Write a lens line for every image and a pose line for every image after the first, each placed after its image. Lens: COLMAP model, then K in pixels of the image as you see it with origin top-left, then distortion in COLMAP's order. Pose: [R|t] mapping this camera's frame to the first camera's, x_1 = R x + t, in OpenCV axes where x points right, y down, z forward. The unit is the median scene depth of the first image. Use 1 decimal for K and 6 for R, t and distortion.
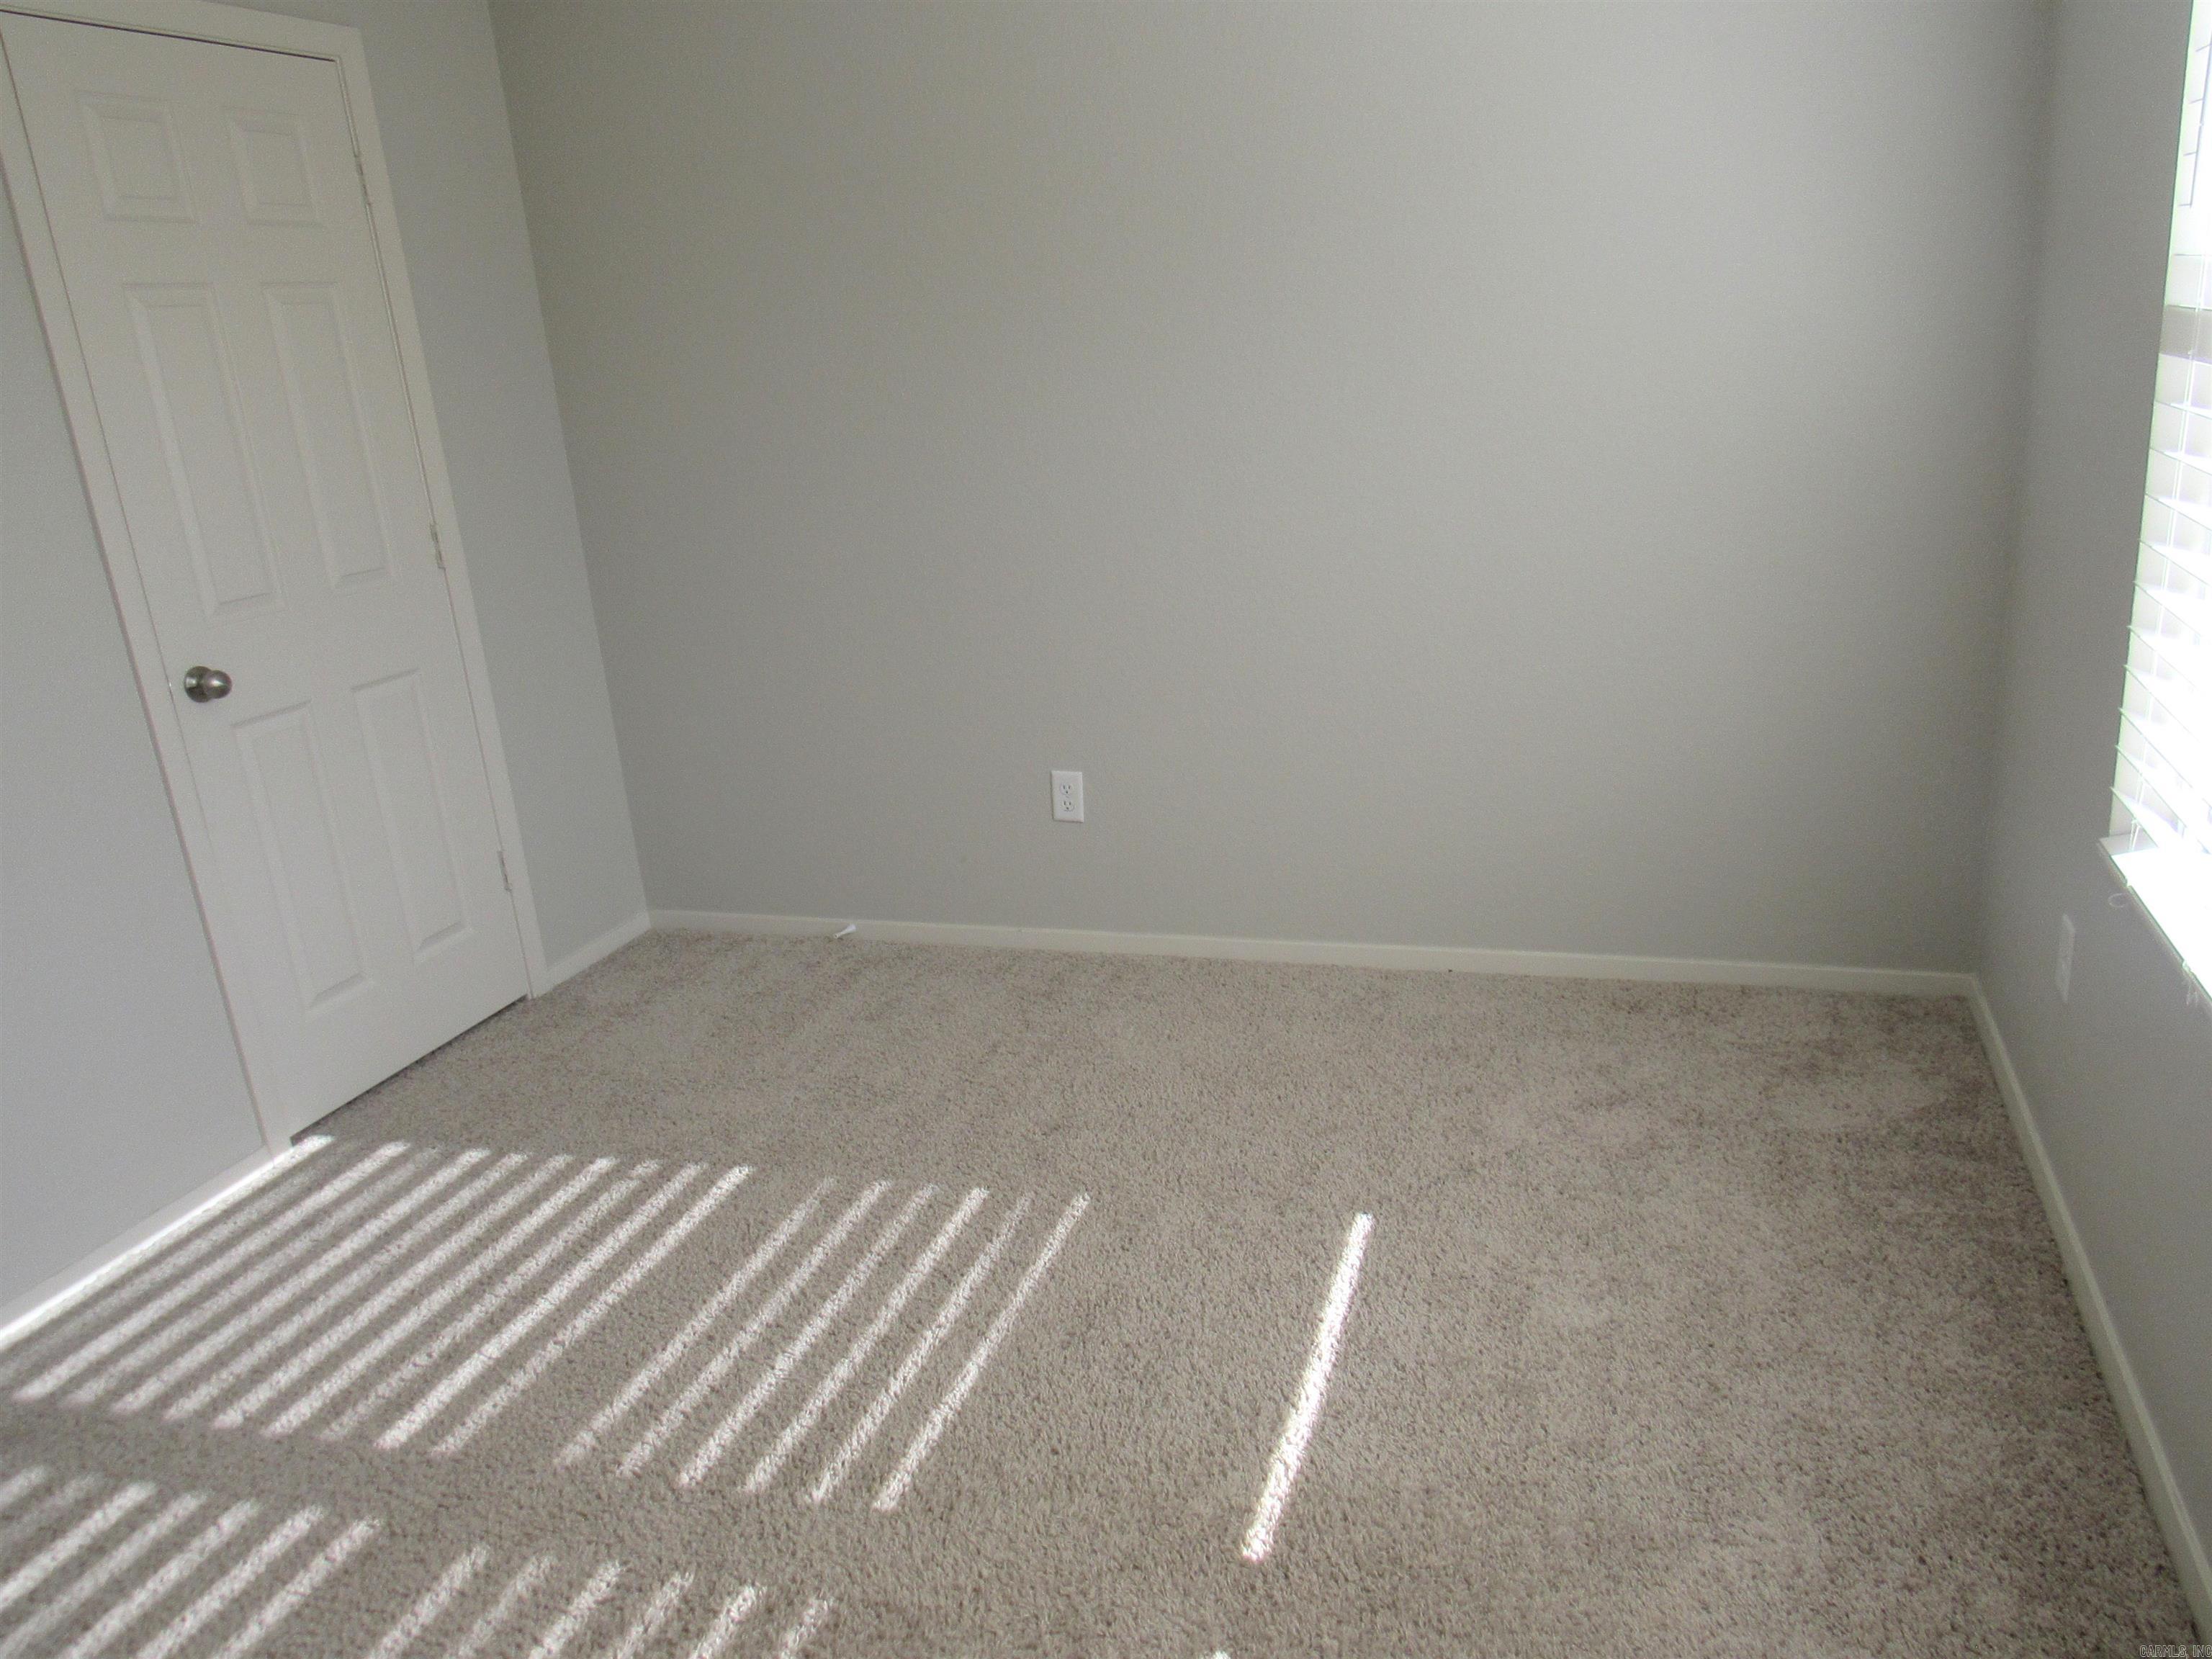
lens RADIAL K [[1594.5, 0, 1107.1], [0, 1594.5, 824.7], [0, 0, 1]] dist [-0.026106, 0.008049]
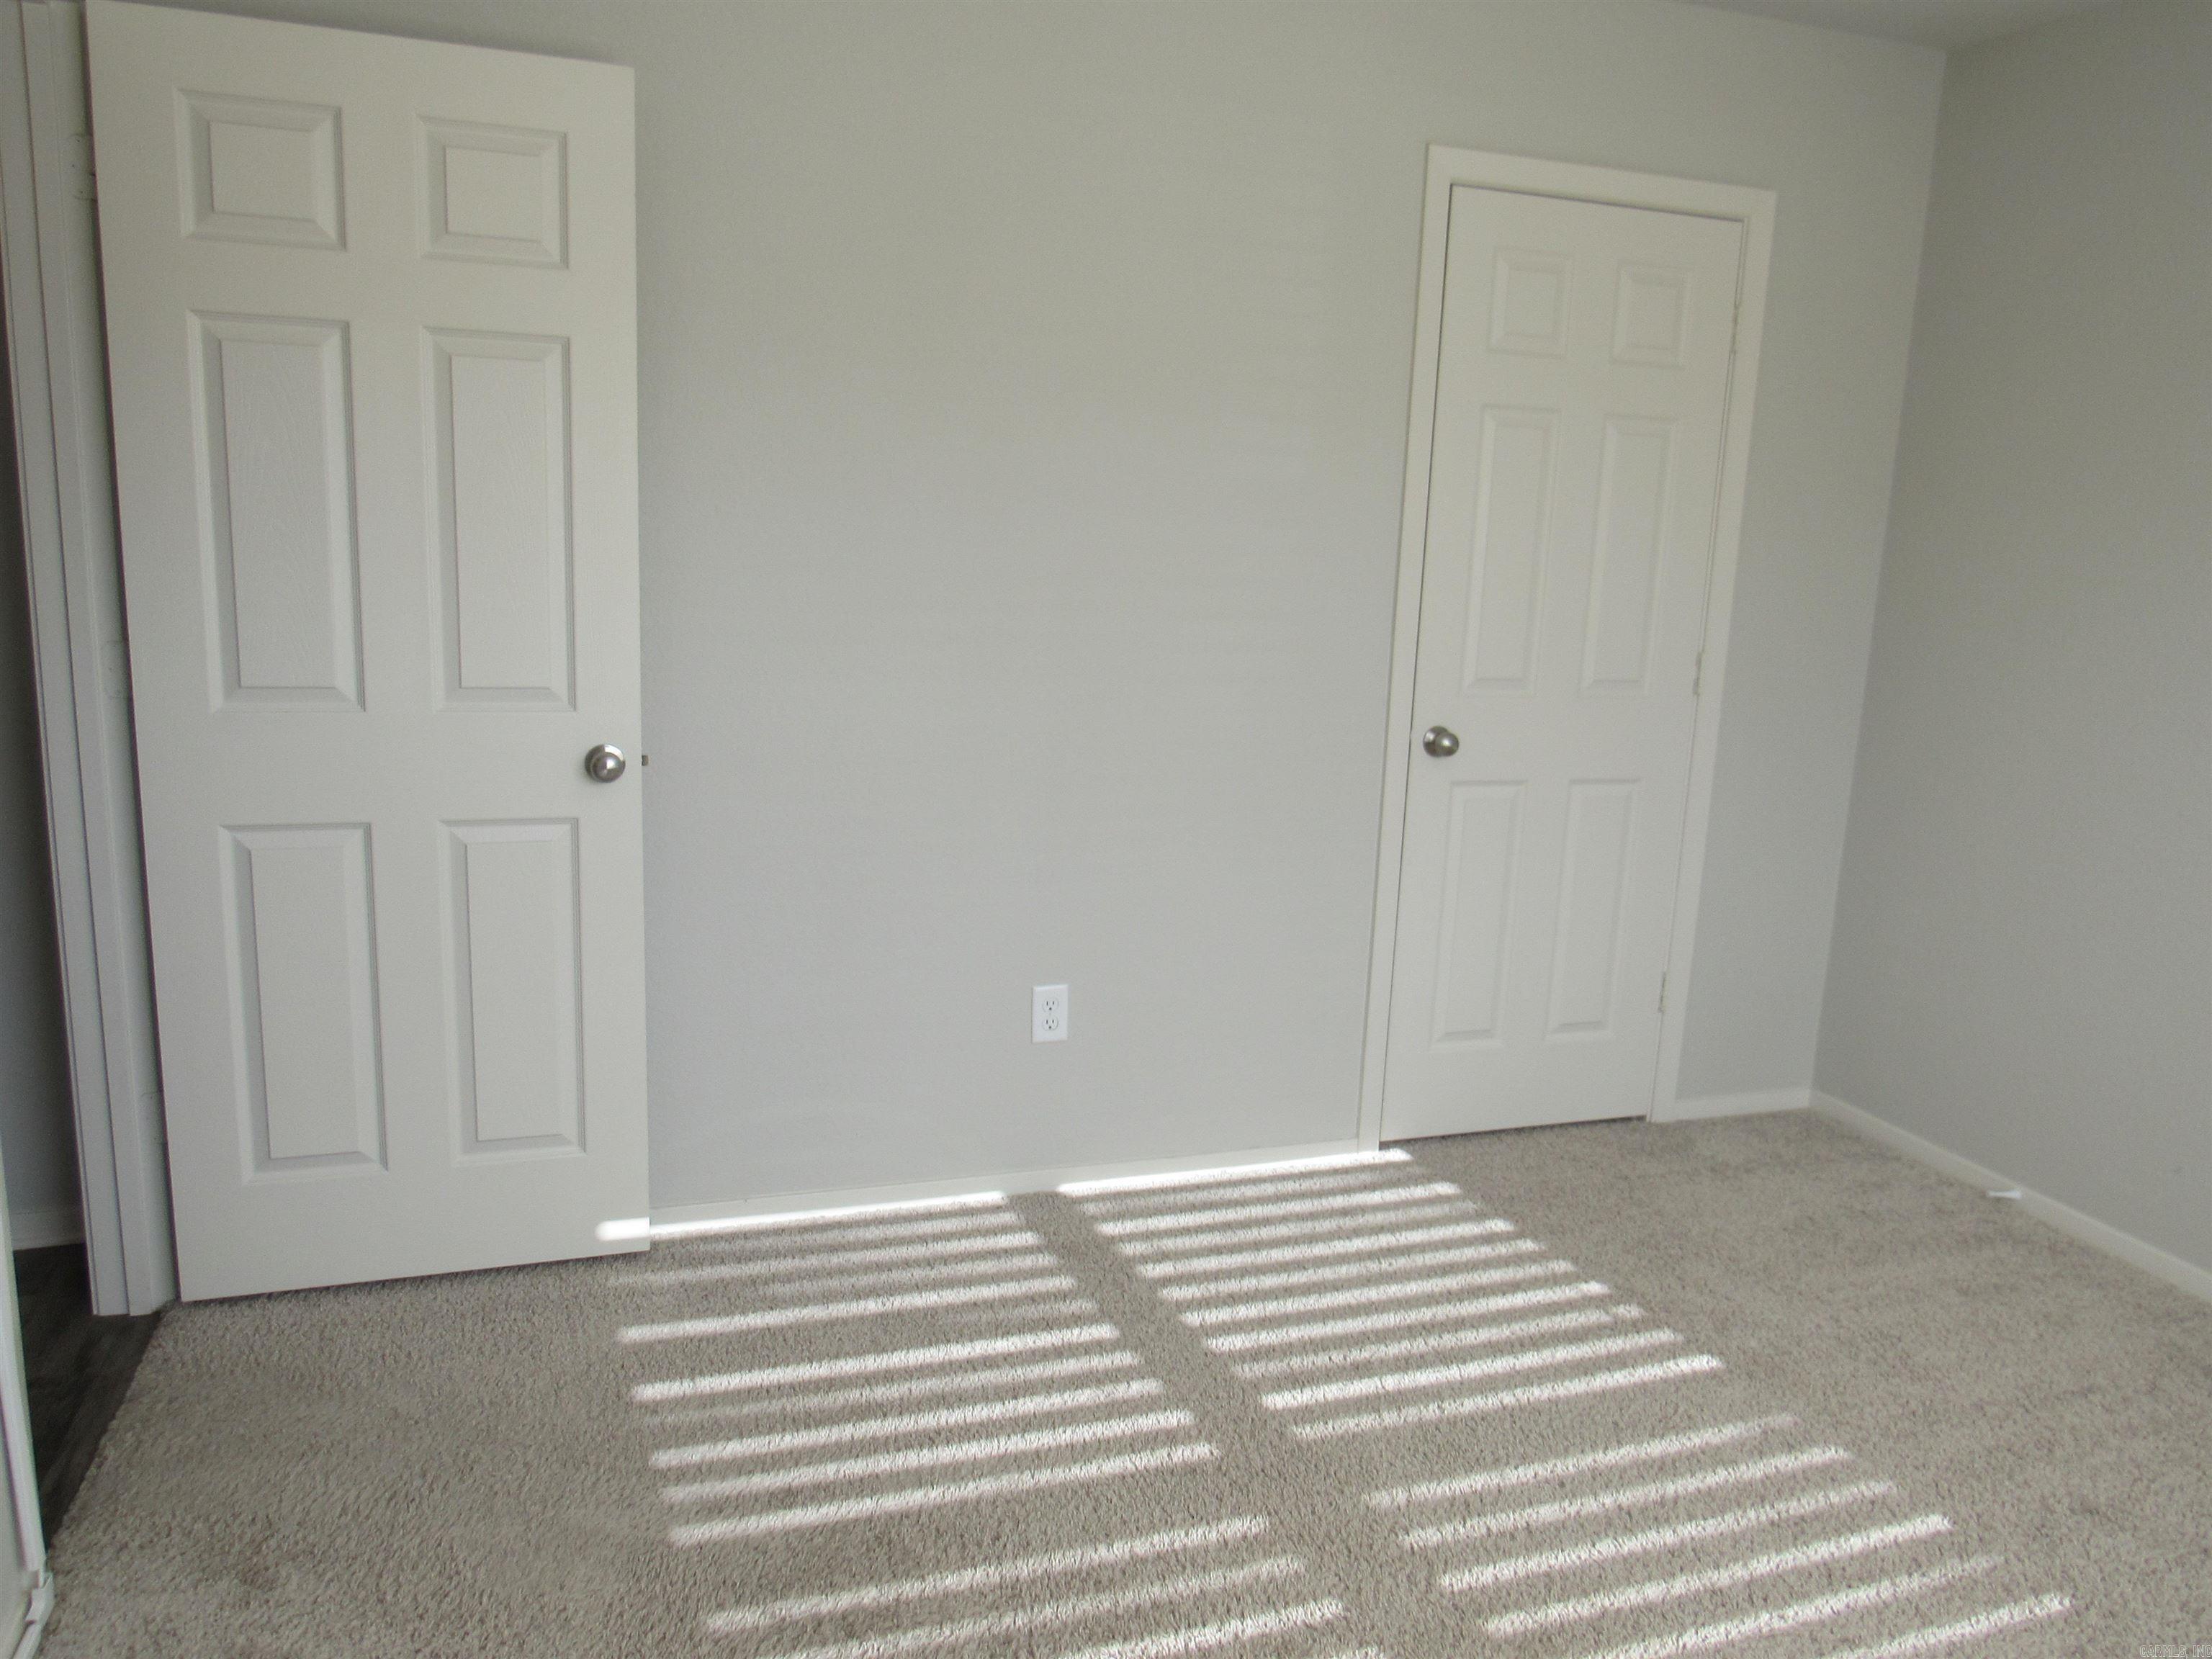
lens RADIAL K [[1594.5, 0, 1107.1], [0, 1594.5, 824.7], [0, 0, 1]] dist [-0.026106, 0.008049]
pose [[0.617641, 0.254129, -0.744270, 0.182709], [-0.320358, 0.945579, 0.057013, -0.022623], [0.718255, 0.203219, 0.665441, 0.068220]]
